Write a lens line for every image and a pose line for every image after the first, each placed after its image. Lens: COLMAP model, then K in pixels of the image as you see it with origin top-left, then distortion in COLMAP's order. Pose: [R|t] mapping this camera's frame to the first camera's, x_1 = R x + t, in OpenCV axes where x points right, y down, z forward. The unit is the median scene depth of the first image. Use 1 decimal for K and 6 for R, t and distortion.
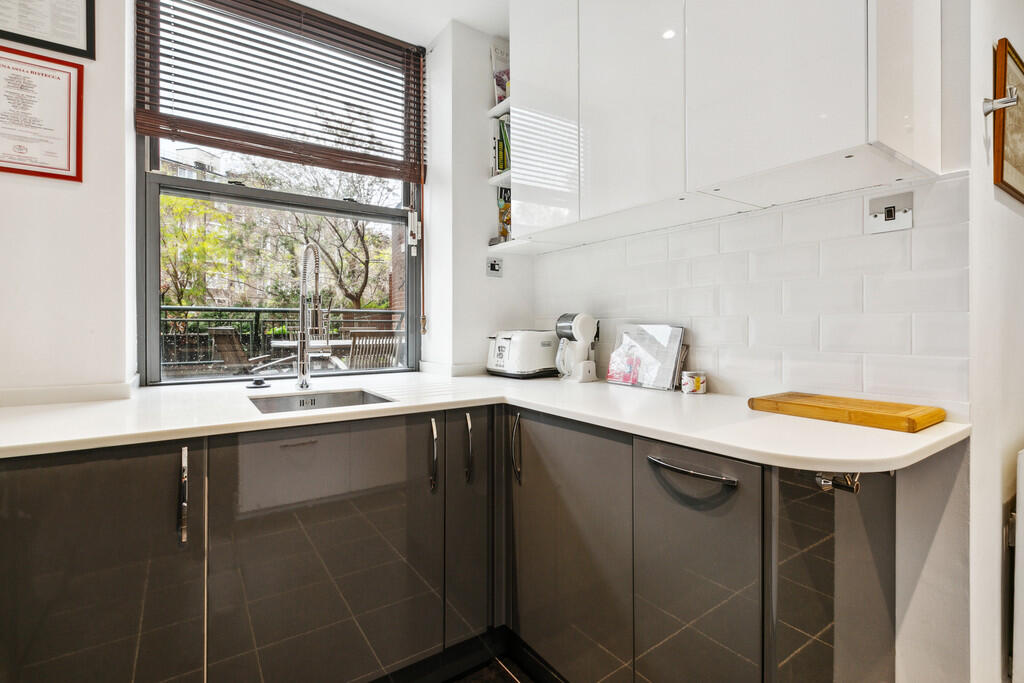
lens RADIAL K [[477.3, 0, 513.4], [0, 477.3, 327.3], [0, 0, 1]] dist [-0.000434, -0.000298]
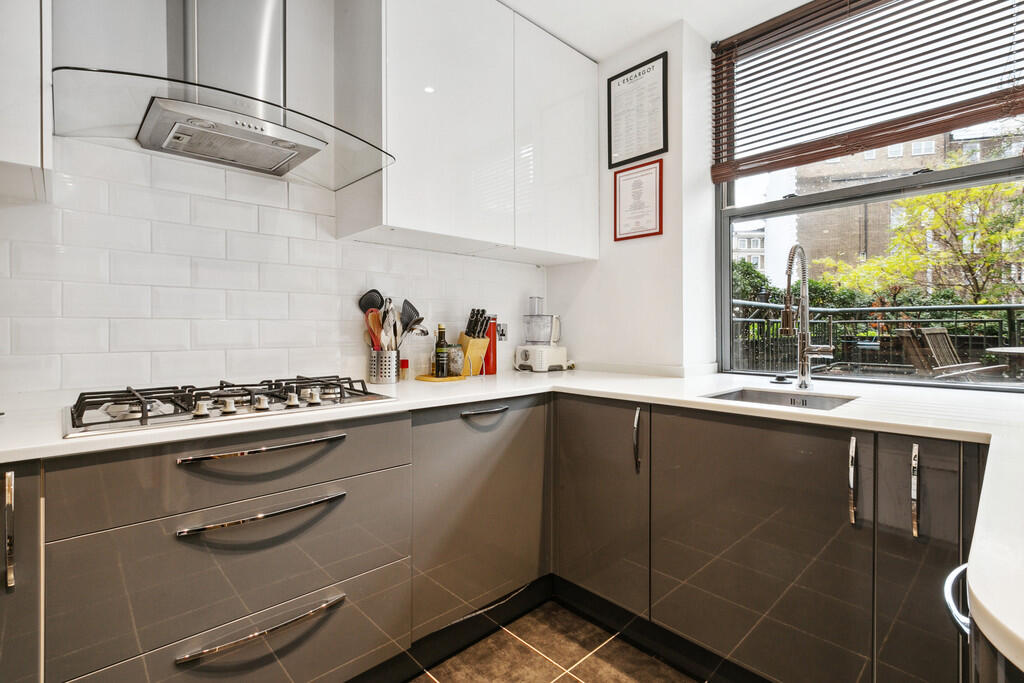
lens RADIAL K [[477.3, 0, 513.4], [0, 477.3, 327.3], [0, 0, 1]] dist [-0.000434, -0.000298]
pose [[0.146798, -0.001418, -0.989166, 0.459369], [-0.002074, 0.999996, -0.001741, 0.001303], [0.989164, 0.002307, 0.146794, 0.245203]]
